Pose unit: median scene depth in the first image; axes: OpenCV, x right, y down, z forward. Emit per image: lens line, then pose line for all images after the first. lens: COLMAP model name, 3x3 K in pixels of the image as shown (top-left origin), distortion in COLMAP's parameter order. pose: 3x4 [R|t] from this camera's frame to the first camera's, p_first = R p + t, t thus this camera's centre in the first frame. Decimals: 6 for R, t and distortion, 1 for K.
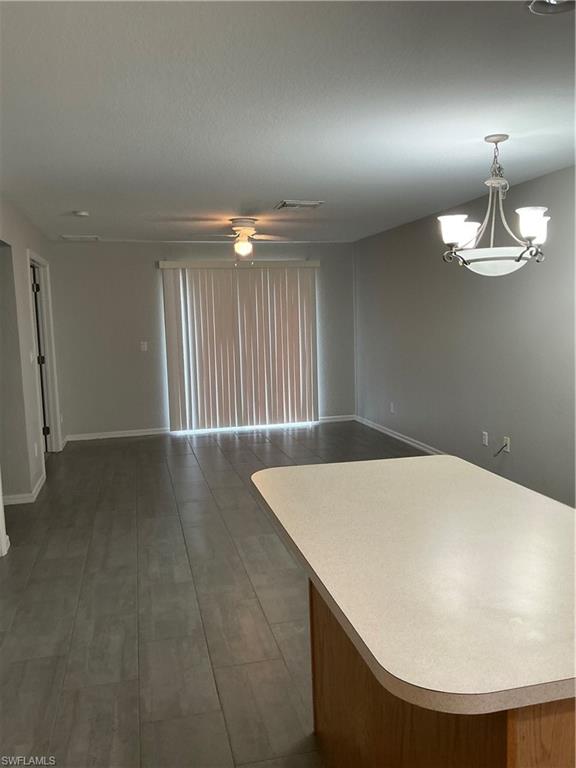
lens RADIAL K [[626.9, 0, 292.6], [0, 626.9, 385.0], [0, 0, 1]] dist [0.076772, -0.143364]
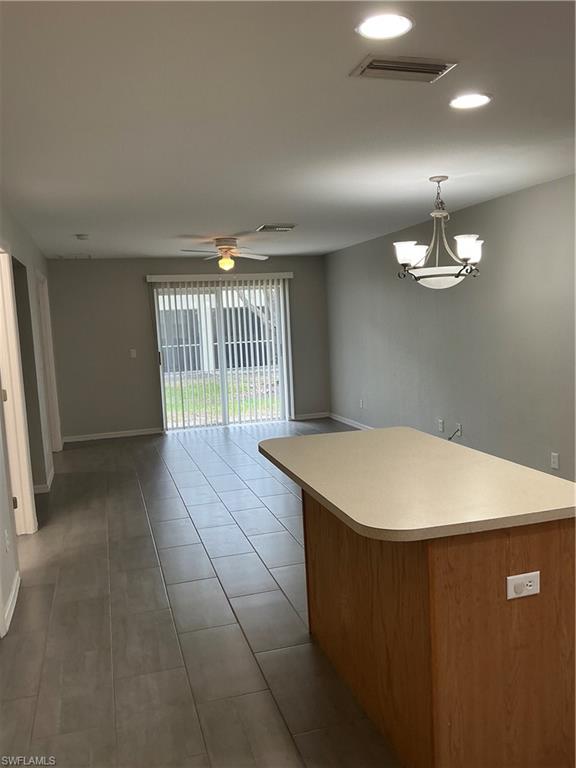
lens RADIAL K [[626.9, 0, 292.6], [0, 626.9, 385.0], [0, 0, 1]] dist [0.076772, -0.143364]
pose [[0.998563, -0.023254, 0.048285, -0.035241], [0.023777, 0.999665, -0.010274, 0.023087], [-0.048030, 0.011407, 0.998781, -0.228285]]
